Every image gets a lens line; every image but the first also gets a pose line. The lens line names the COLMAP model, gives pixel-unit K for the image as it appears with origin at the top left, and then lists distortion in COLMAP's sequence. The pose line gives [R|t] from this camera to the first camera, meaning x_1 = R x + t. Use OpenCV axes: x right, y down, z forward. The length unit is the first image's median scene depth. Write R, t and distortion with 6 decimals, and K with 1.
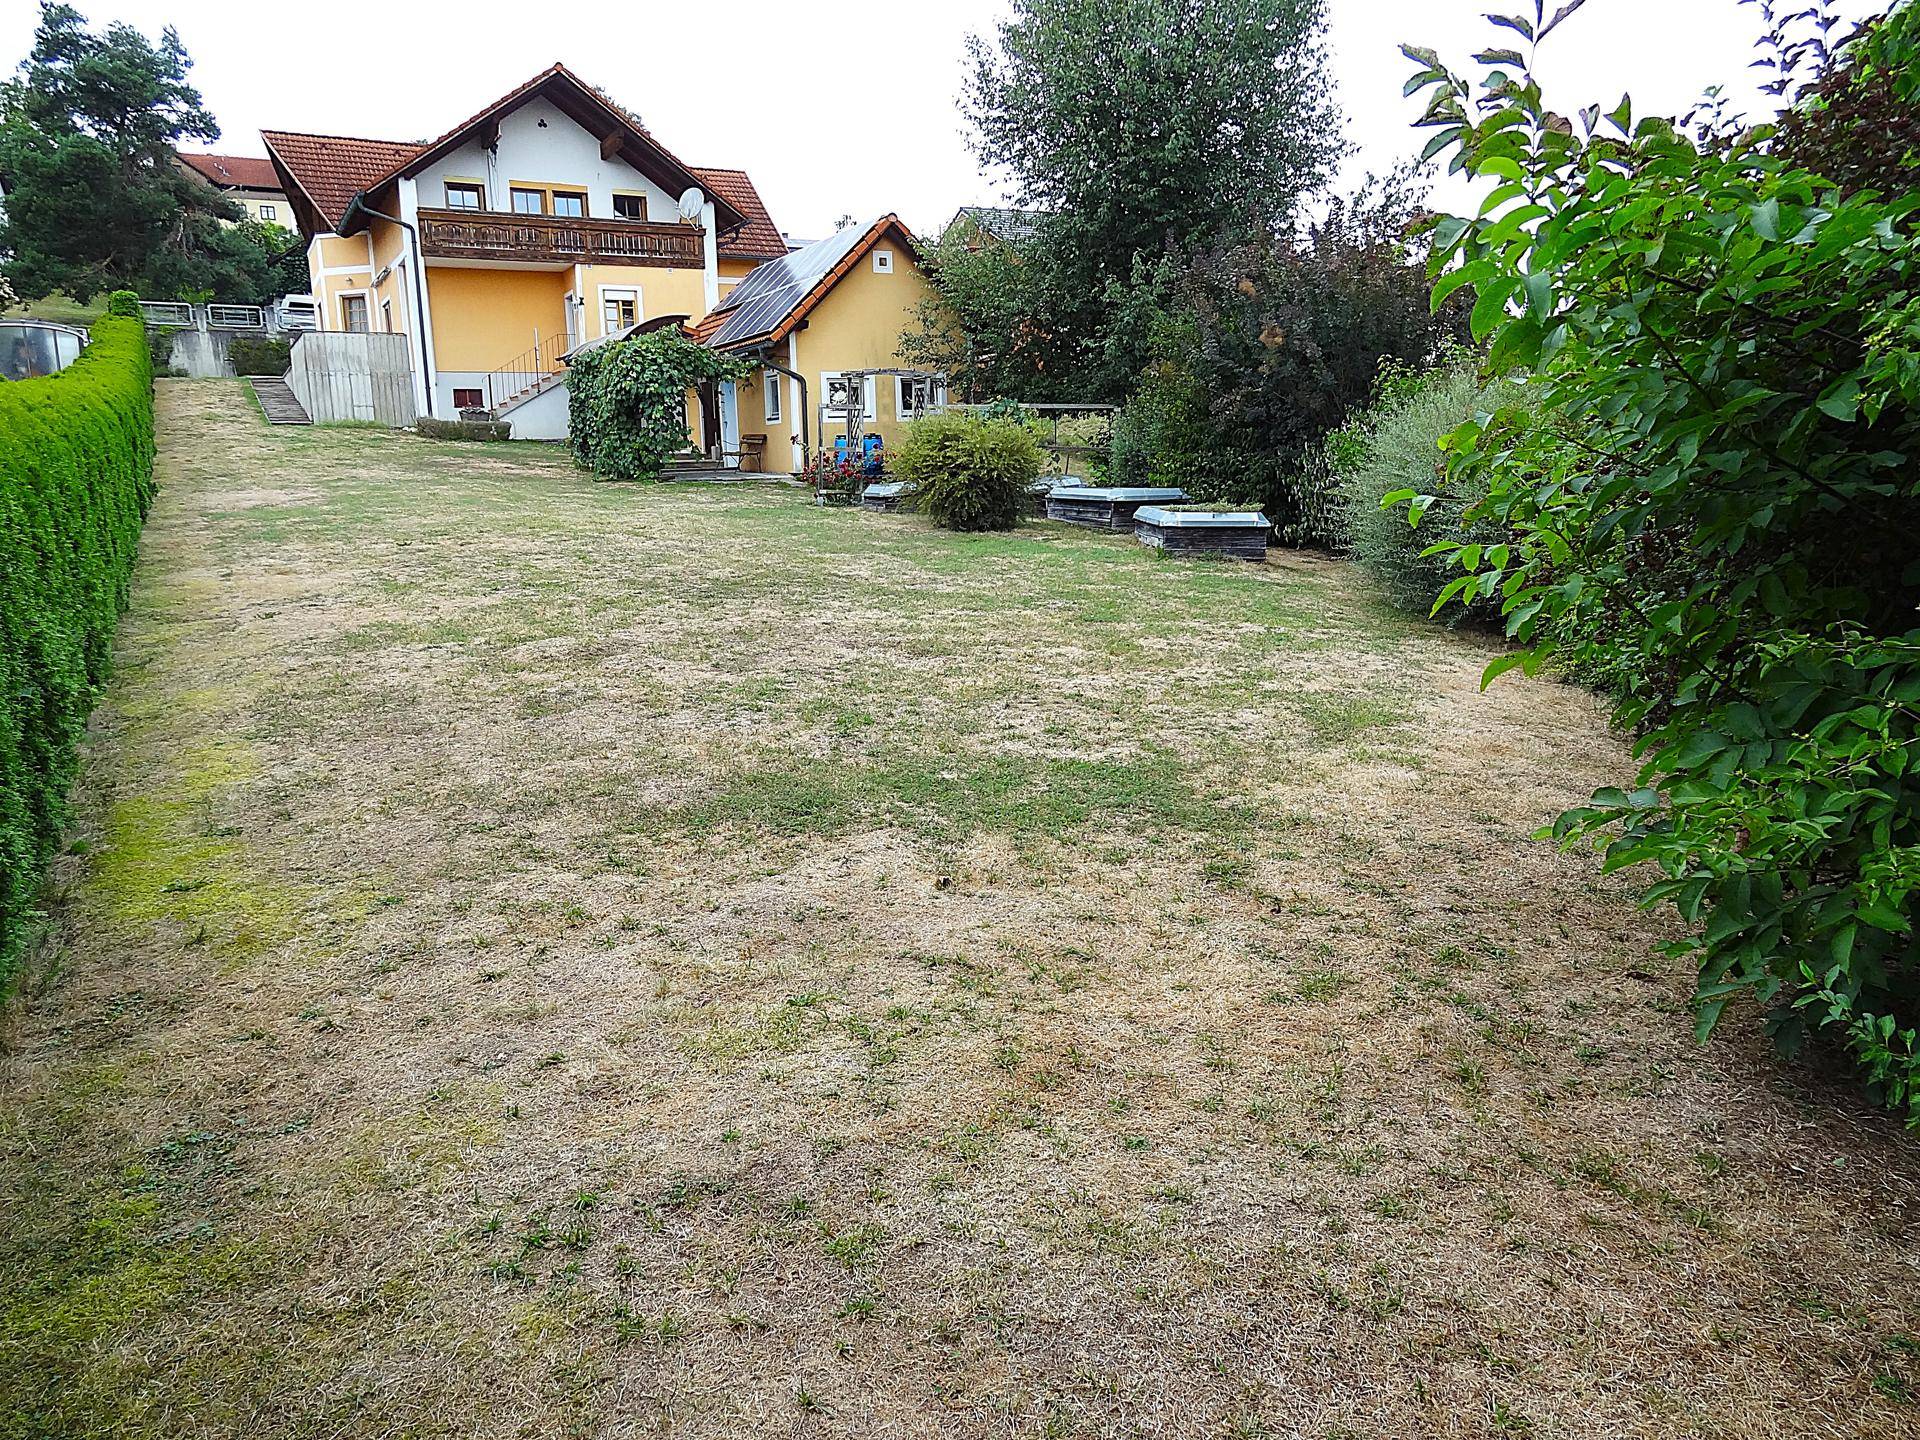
lens RADIAL K [[1332.1, 0, 960.0], [0, 1332.1, 720.0], [0, 0, 1]] dist [0.001327, 0.006289]
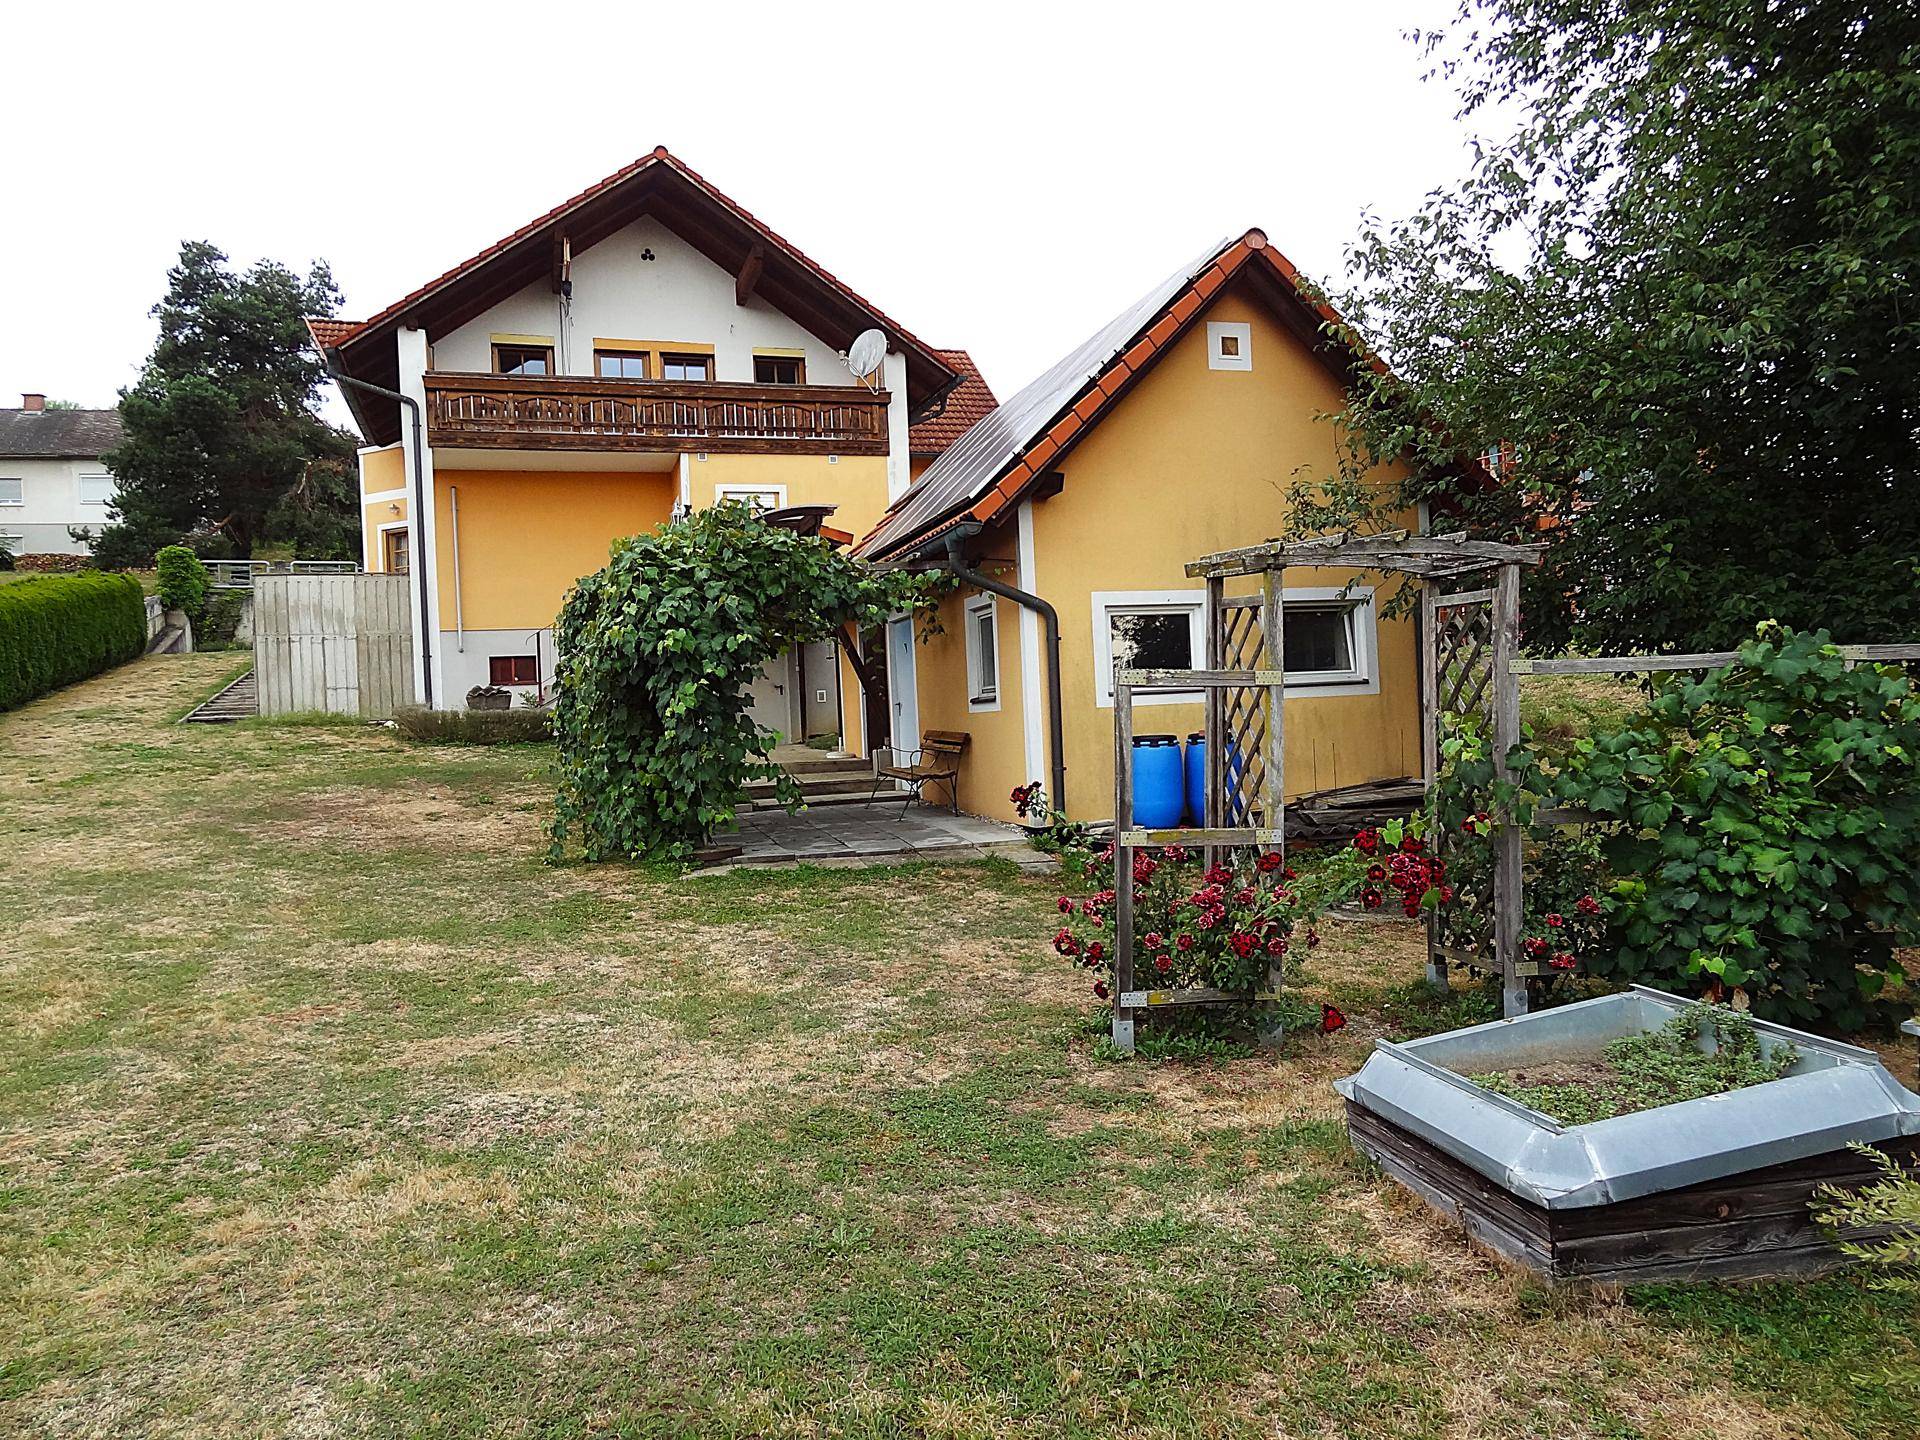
lens RADIAL K [[1332.1, 0, 960.0], [0, 1332.1, 720.0], [0, 0, 1]] dist [0.001327, 0.006289]
pose [[0.983890, -0.022421, -0.177364, -0.057421], [-0.010849, 0.982788, -0.184417, -0.114309], [0.178446, 0.183370, 0.966712, 0.473691]]
